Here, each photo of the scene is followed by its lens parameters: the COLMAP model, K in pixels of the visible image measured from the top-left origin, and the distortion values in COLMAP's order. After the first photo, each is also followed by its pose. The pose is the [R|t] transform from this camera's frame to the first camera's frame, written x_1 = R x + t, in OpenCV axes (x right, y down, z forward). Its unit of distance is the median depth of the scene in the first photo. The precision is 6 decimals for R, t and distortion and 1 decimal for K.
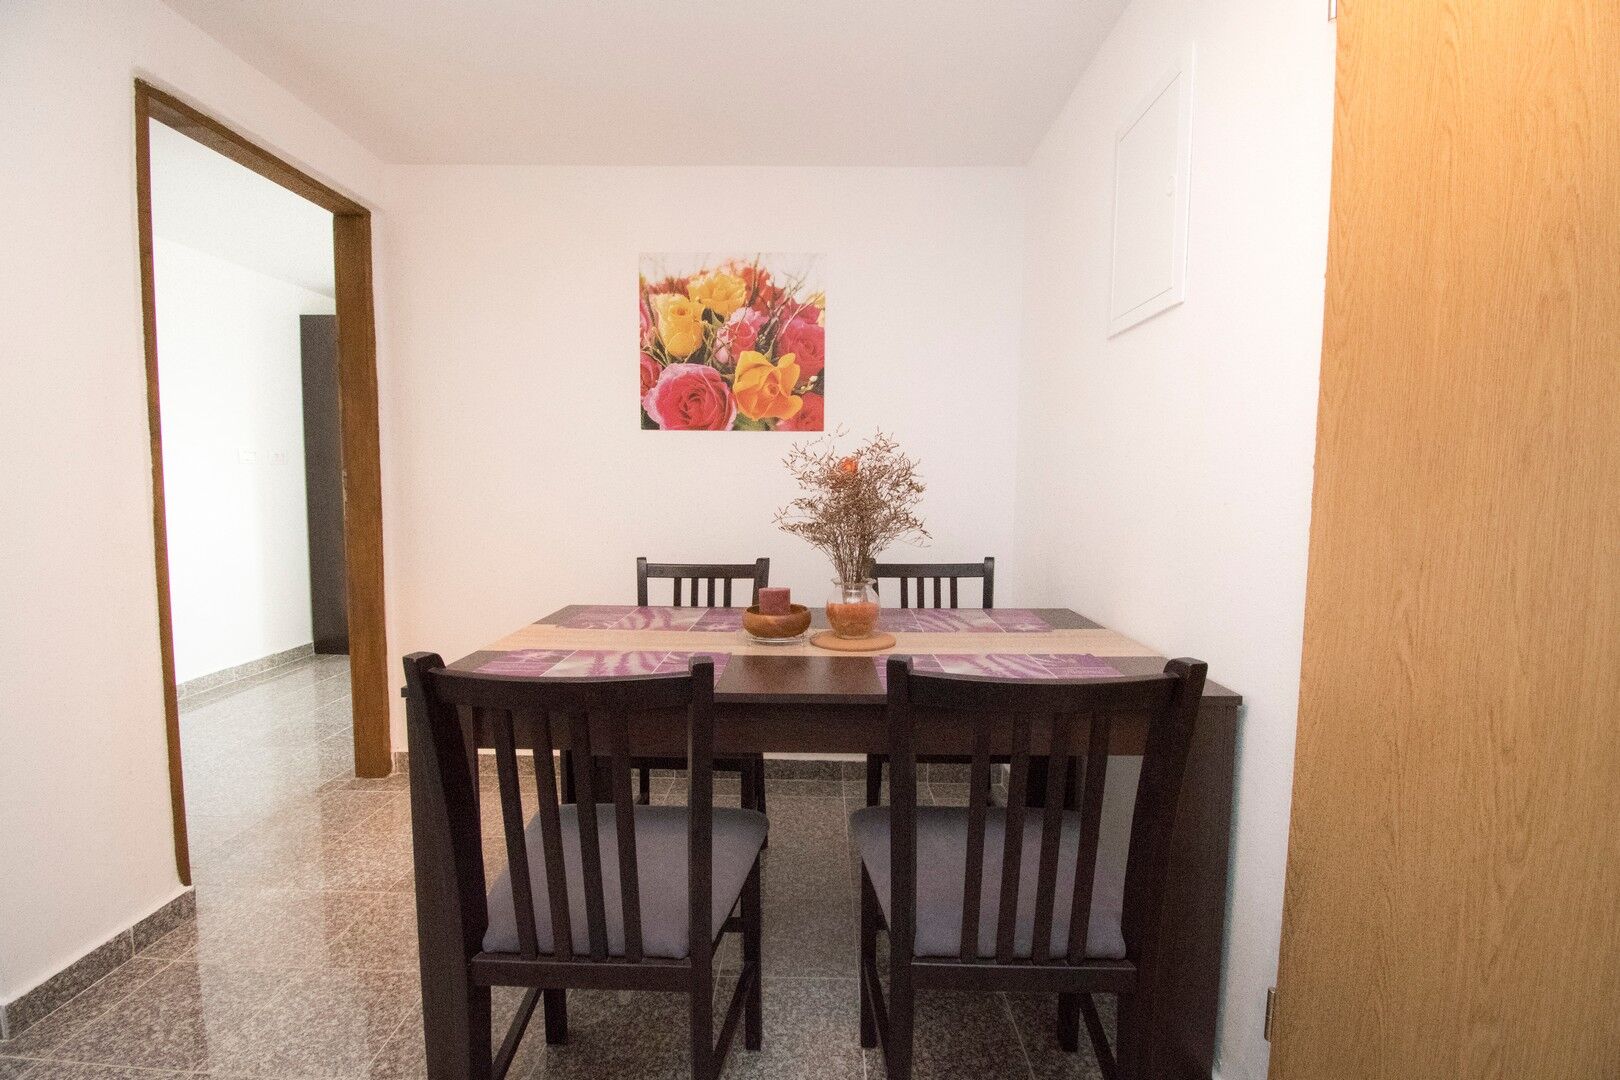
lens RADIAL K [[714.3, 0, 819.2], [0, 714.3, 543.0], [0, 0, 1]] dist [-0.003703, -0.009263]
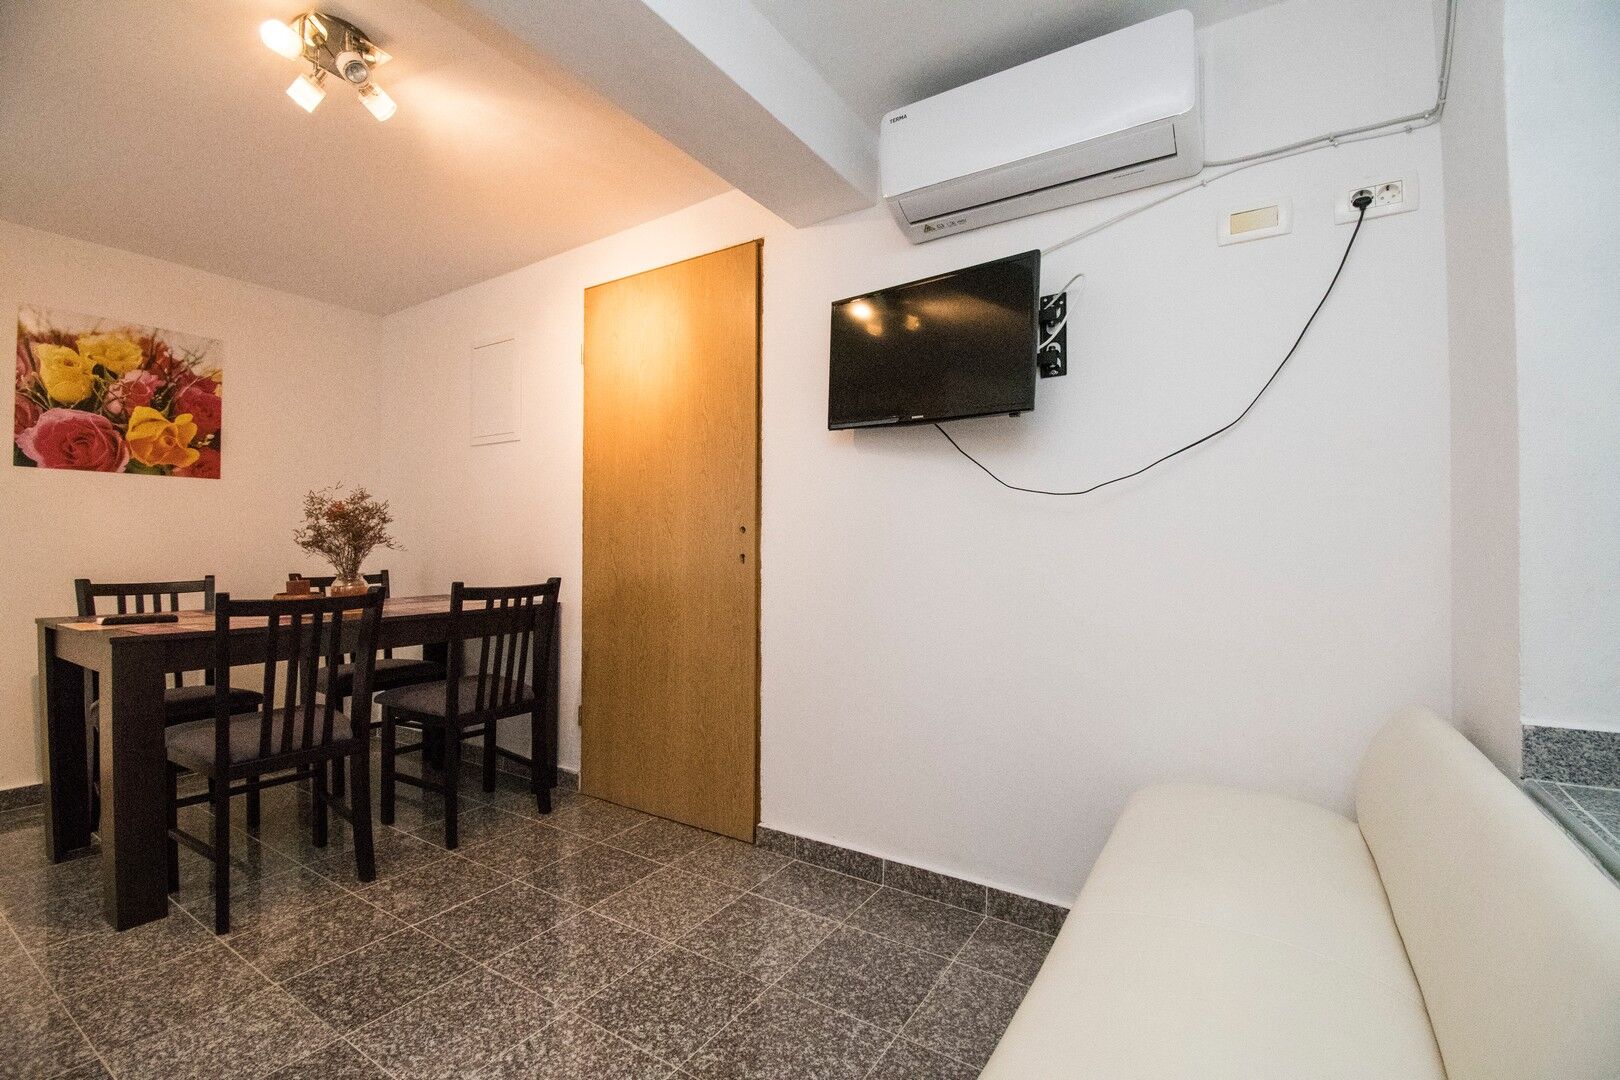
lens RADIAL K [[714.3, 0, 812.9], [0, 714.3, 543.0], [0, 0, 1]] dist [-0.003703, -0.009263]
pose [[0.522895, -0.002346, 0.852394, -0.513746], [0.072430, 0.996502, -0.041689, 0.081362], [-0.849314, 0.083538, 0.521236, -0.516545]]
